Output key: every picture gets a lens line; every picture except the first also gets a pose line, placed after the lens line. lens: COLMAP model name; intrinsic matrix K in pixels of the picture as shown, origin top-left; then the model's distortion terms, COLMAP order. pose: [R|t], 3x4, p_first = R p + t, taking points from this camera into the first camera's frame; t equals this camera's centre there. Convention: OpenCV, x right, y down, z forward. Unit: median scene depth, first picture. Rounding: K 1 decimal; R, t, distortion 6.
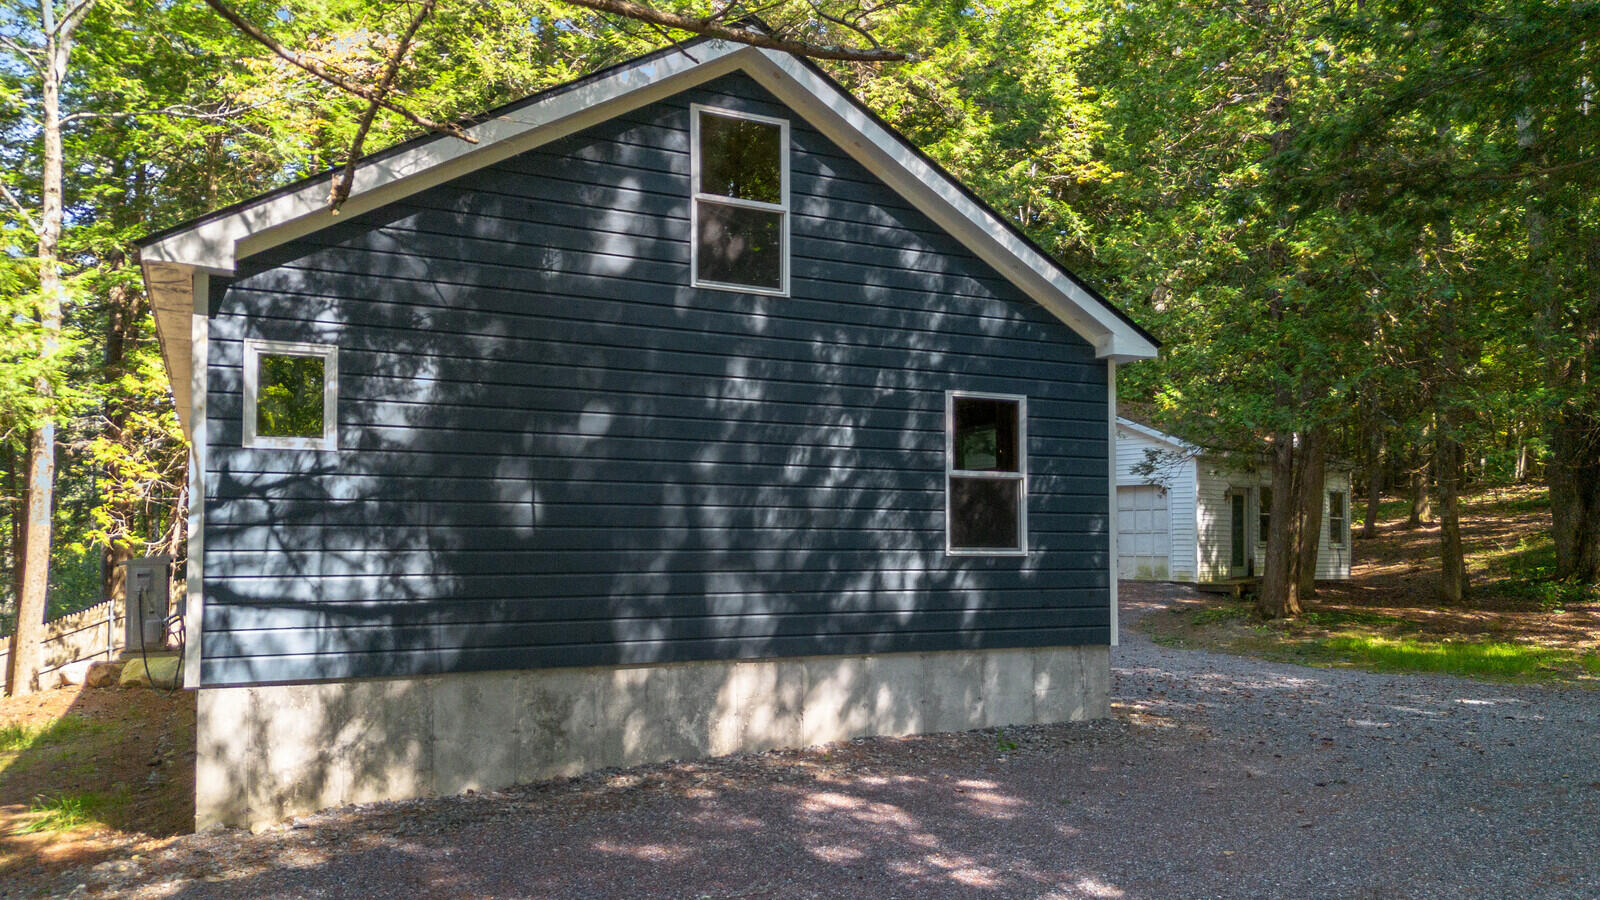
lens RADIAL K [[1140.9, 0, 801.3], [0, 1140.9, 452.0], [0, 0, 1]] dist [0.056071, -0.040590]
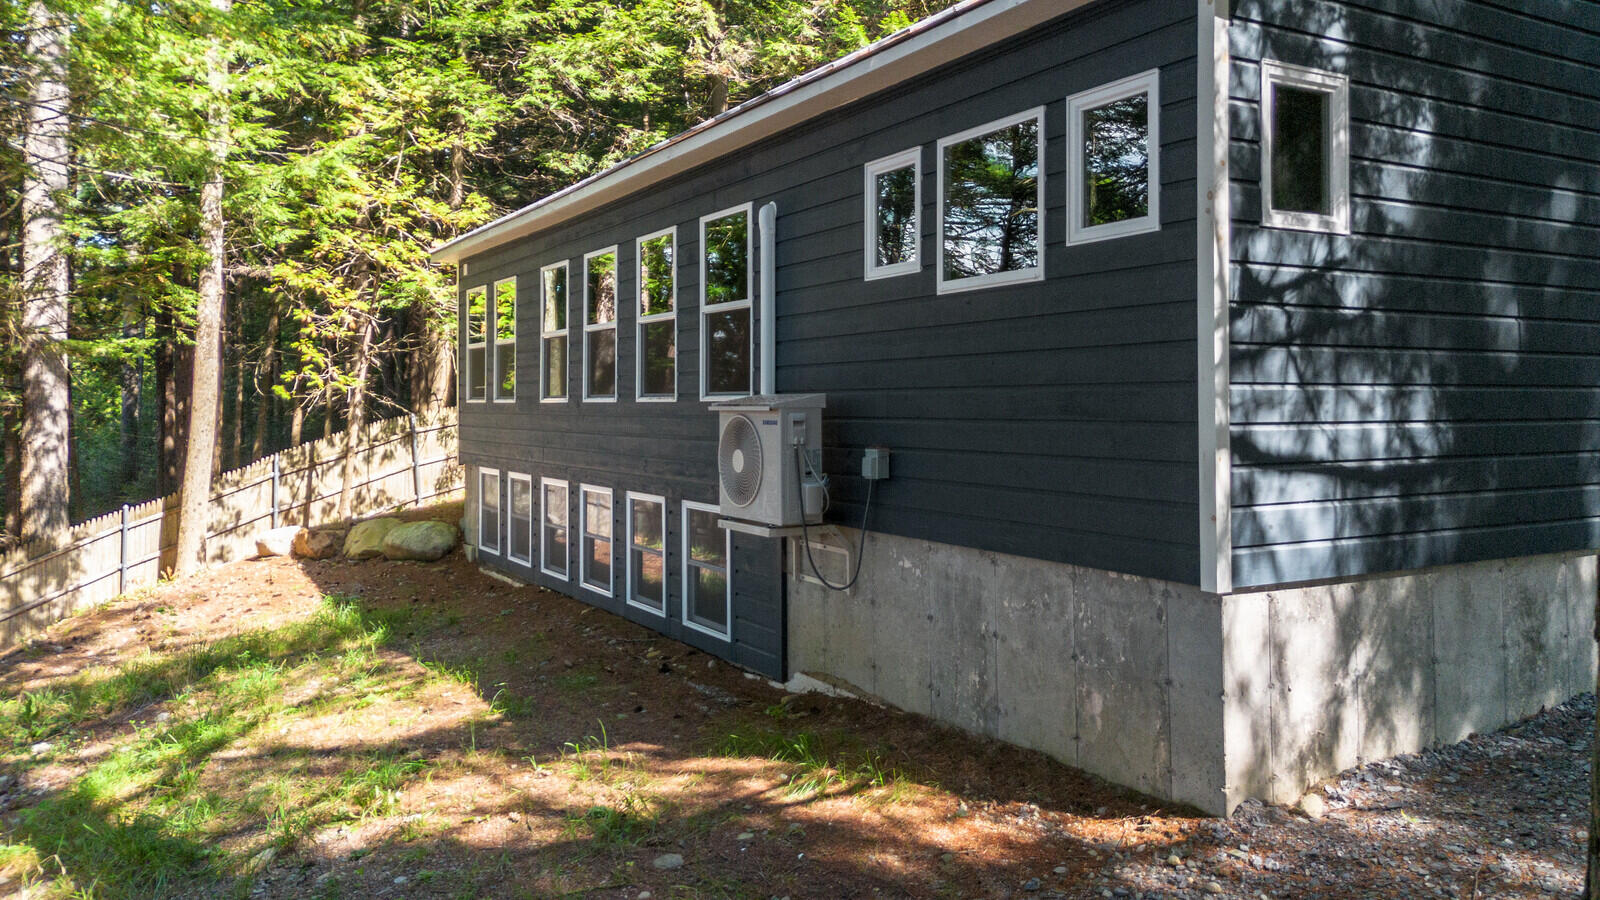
lens RADIAL K [[1140.9, 0, 770.3], [0, 1140.9, 322.5], [0, 0, 1]] dist [0.056071, -0.040590]
pose [[0.997407, 0.002881, 0.071903, -0.785062], [-0.004246, 0.999814, 0.018832, 0.038354], [-0.071835, -0.019088, 0.997234, 0.358693]]
